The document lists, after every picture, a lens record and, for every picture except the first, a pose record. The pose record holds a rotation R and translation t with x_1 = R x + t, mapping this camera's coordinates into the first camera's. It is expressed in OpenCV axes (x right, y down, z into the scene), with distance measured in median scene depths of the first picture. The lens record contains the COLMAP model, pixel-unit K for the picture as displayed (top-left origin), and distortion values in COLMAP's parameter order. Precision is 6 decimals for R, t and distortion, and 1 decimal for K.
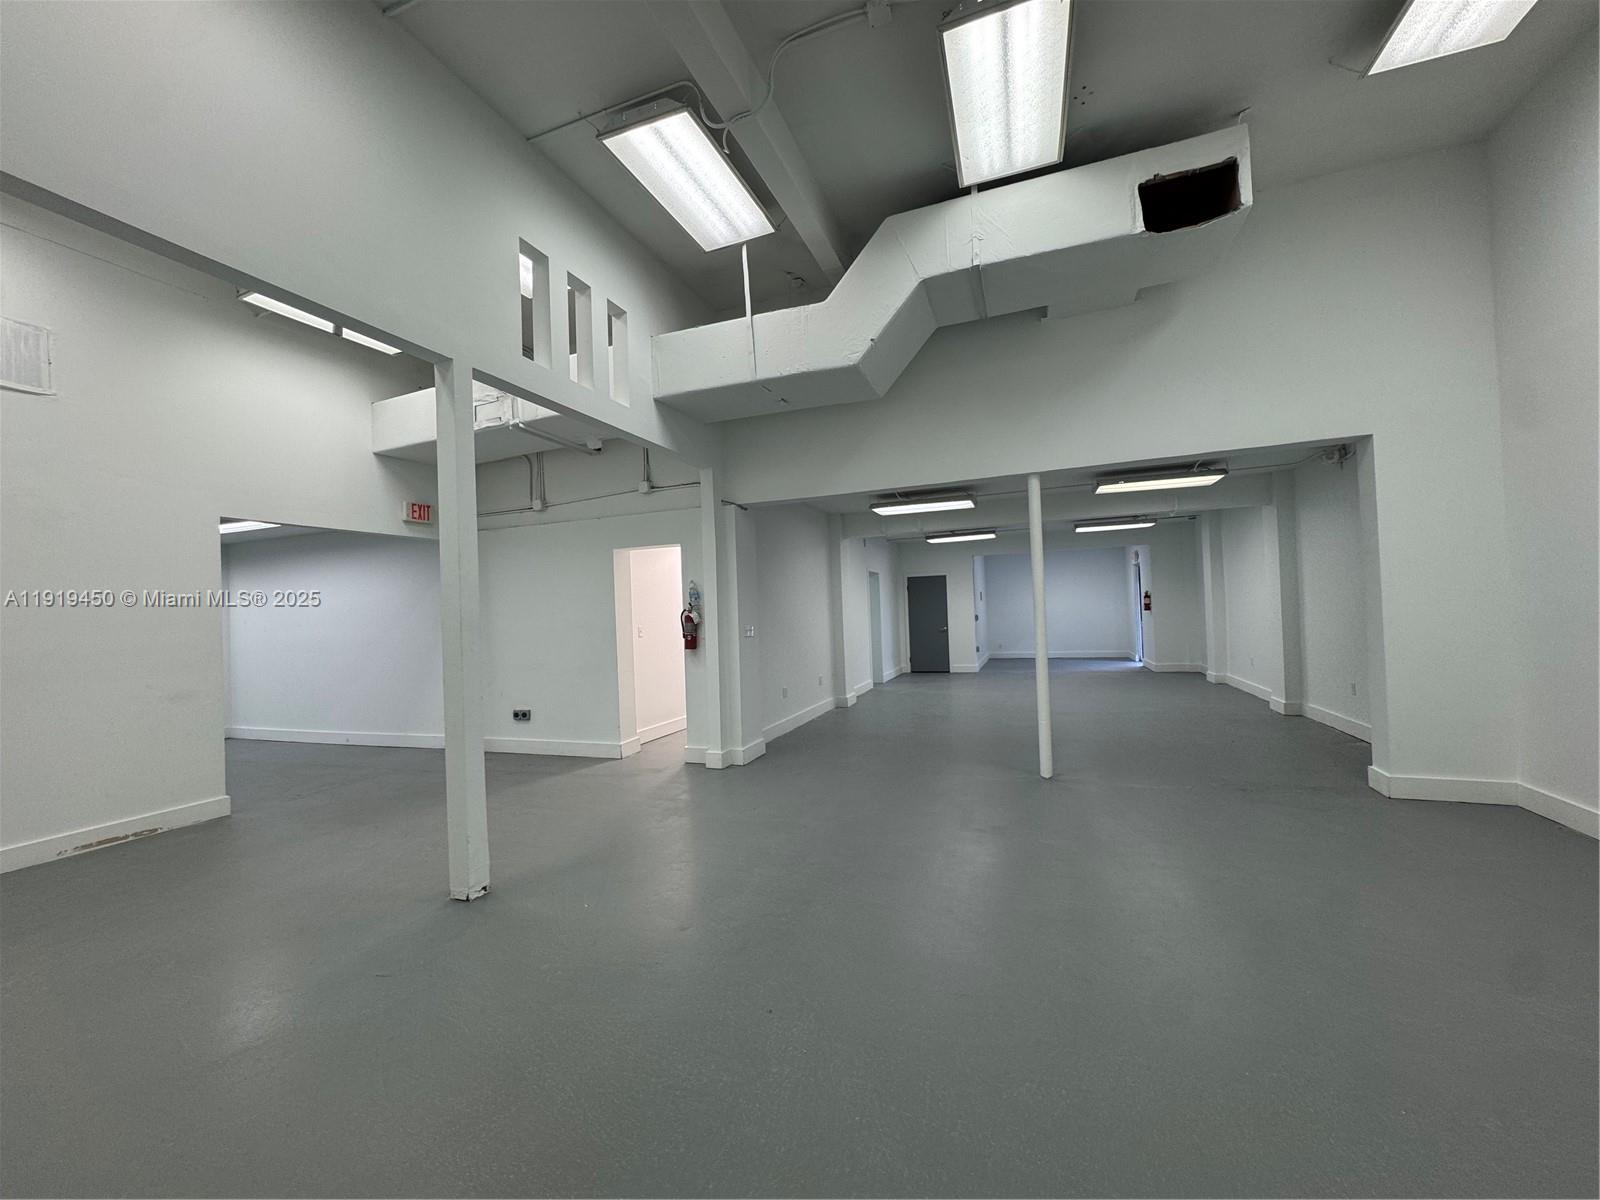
lens RADIAL K [[639.5, 0, 787.7], [0, 639.5, 601.1], [0, 0, 1]] dist [-0.001651, -0.000314]
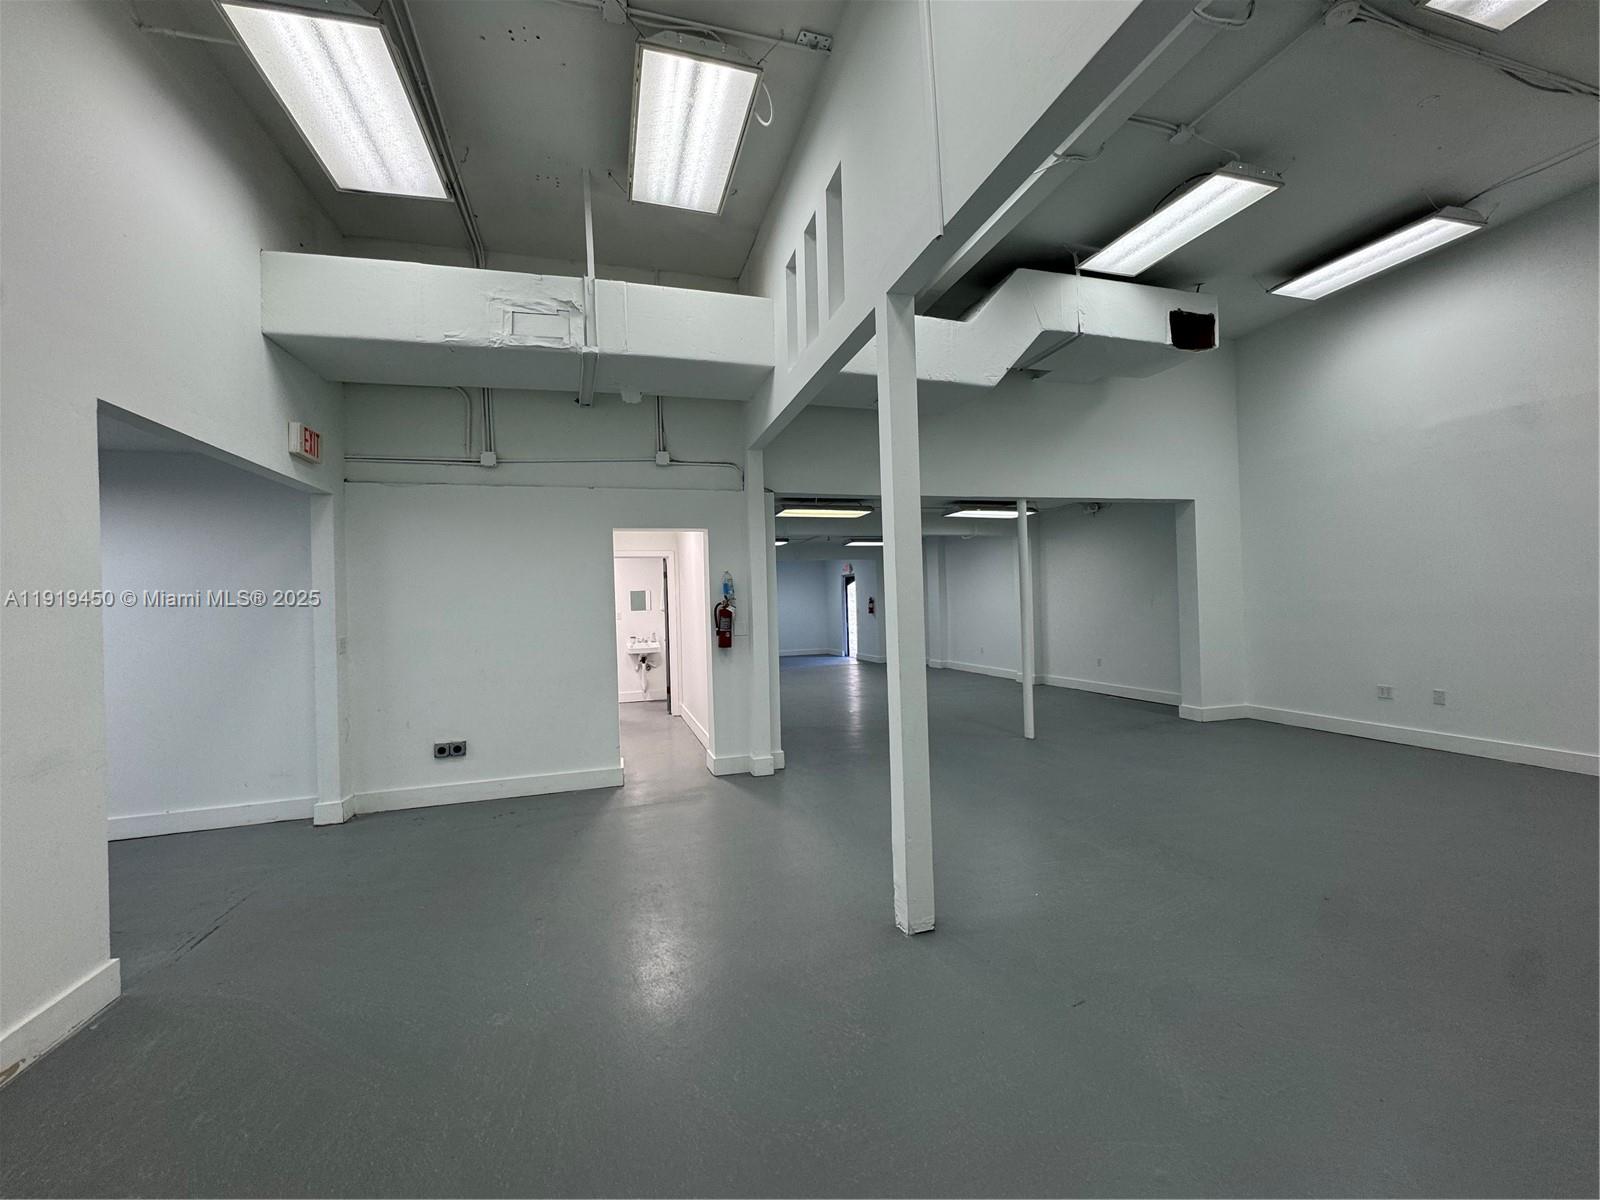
lens RADIAL K [[639.5, 0, 790.9], [0, 639.5, 595.4], [0, 0, 1]] dist [-0.001651, -0.000314]
pose [[0.795298, 0.022654, 0.605795, -0.588058], [-0.007727, 0.999599, -0.027235, 0.025155], [-0.606169, 0.016979, 0.795154, 0.218810]]
